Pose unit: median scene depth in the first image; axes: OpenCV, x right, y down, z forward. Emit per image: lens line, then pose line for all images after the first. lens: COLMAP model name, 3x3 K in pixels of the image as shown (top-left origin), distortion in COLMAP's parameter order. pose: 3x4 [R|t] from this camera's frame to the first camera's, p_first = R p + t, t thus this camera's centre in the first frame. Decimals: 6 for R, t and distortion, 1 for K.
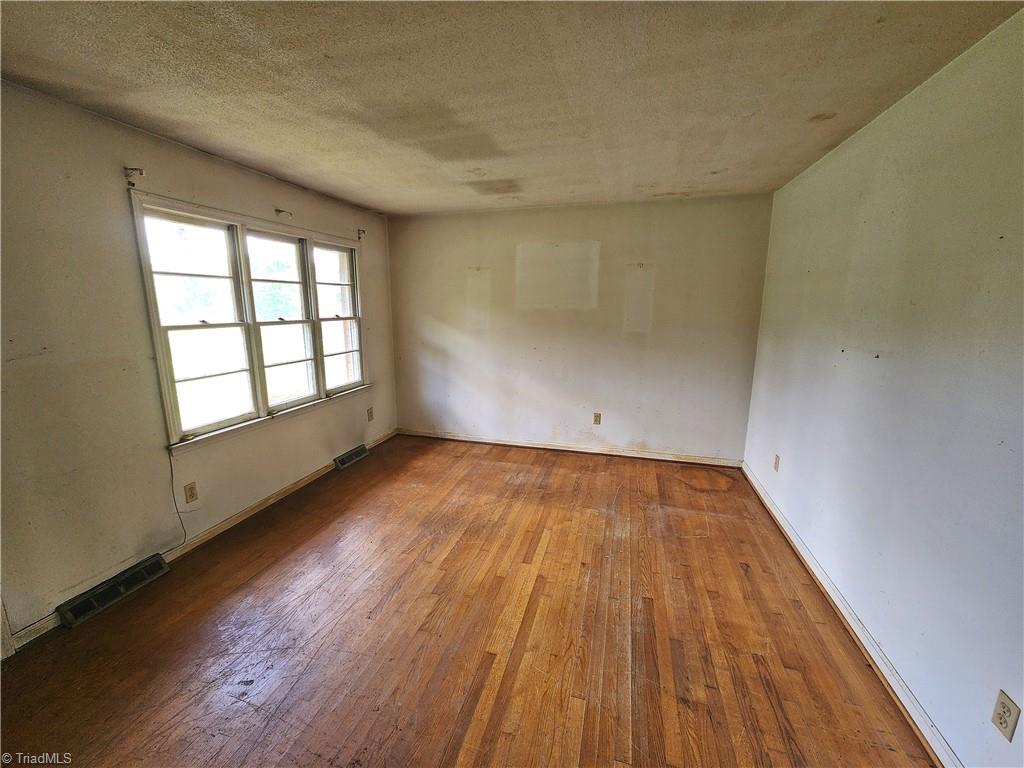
lens RADIAL K [[413.5, 0, 531.2], [0, 413.5, 395.4], [0, 0, 1]] dist [-0.006525, -0.000343]
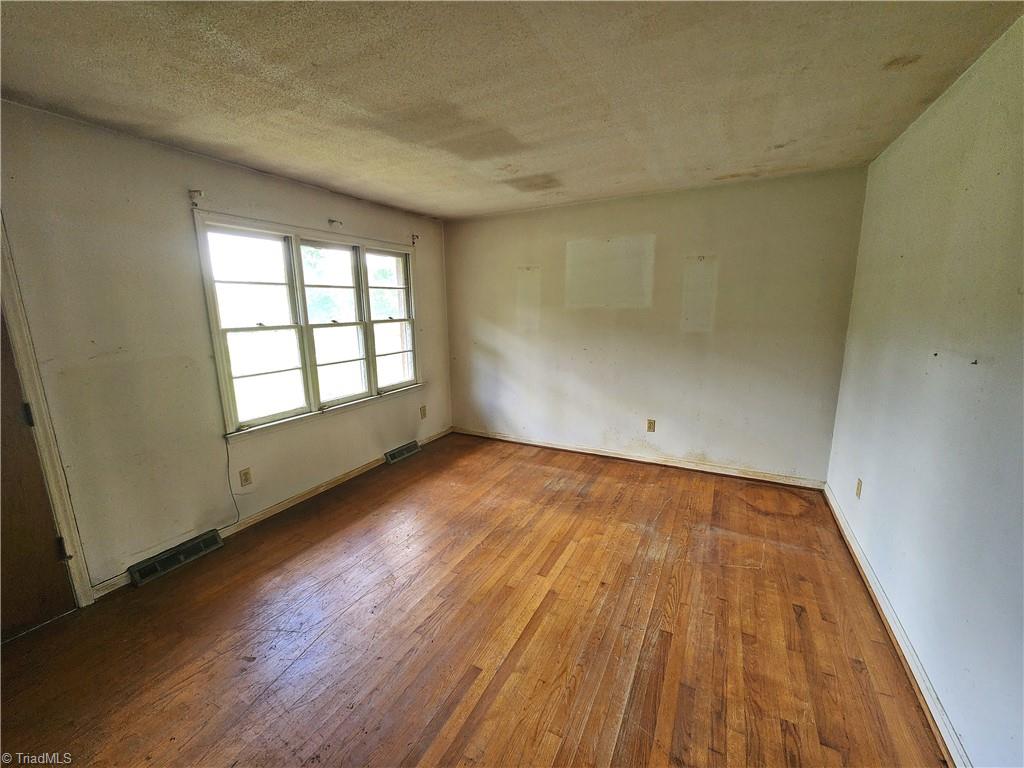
lens RADIAL K [[413.5, 0, 531.2], [0, 413.5, 395.4], [0, 0, 1]] dist [-0.006525, -0.000343]
pose [[0.977363, 0.027525, -0.209771, 0.144030], [-0.027848, 0.999611, 0.001415, -0.008362], [0.209729, 0.004459, 0.977749, 0.059486]]
